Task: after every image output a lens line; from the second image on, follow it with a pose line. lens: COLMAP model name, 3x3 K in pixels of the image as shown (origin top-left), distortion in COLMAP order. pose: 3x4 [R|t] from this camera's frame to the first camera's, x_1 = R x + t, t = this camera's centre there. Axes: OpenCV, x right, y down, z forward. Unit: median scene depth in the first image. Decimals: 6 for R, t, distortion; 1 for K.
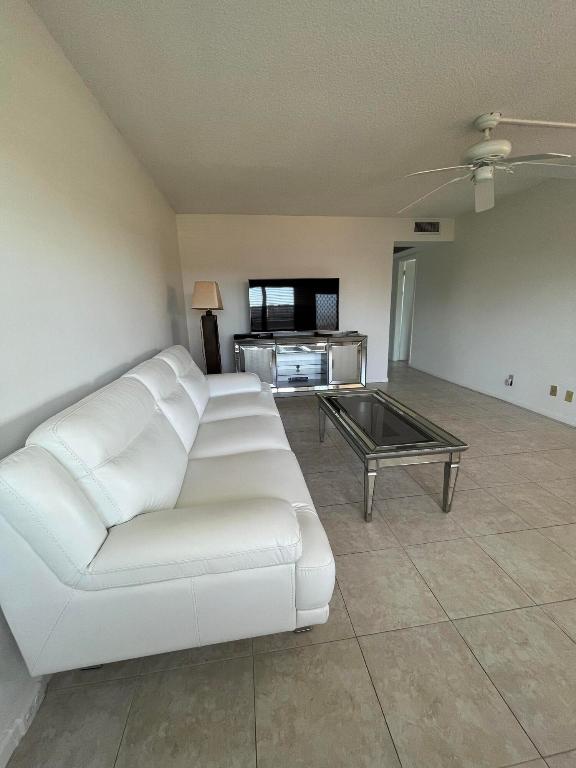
lens RADIAL K [[309.2, 0, 289.3], [0, 309.2, 383.3], [0, 0, 1]] dist [0.002564, 0.000050]
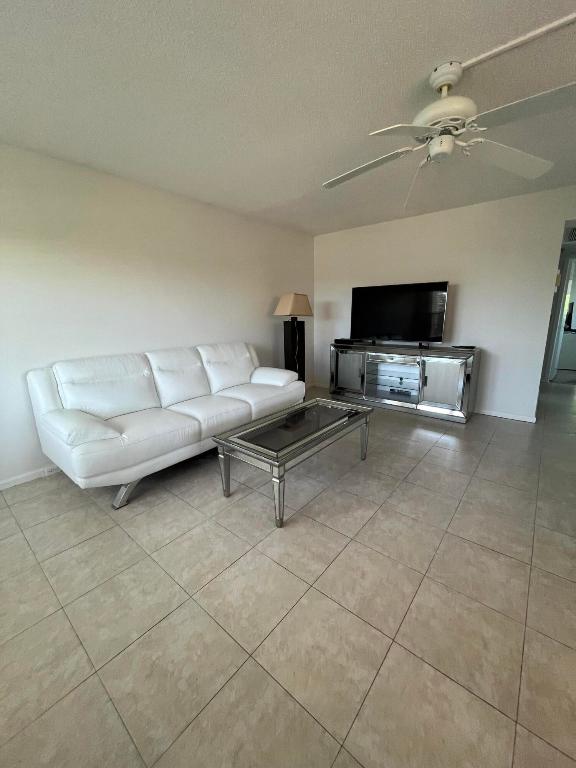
lens RADIAL K [[309.2, 0, 287.8], [0, 309.2, 383.7], [0, 0, 1]] dist [0.002564, 0.000050]
pose [[0.666699, 0.179875, -0.723296, 1.054686], [-0.182185, 0.980333, 0.075867, -0.106180], [0.722718, 0.081194, 0.686357, 0.270446]]
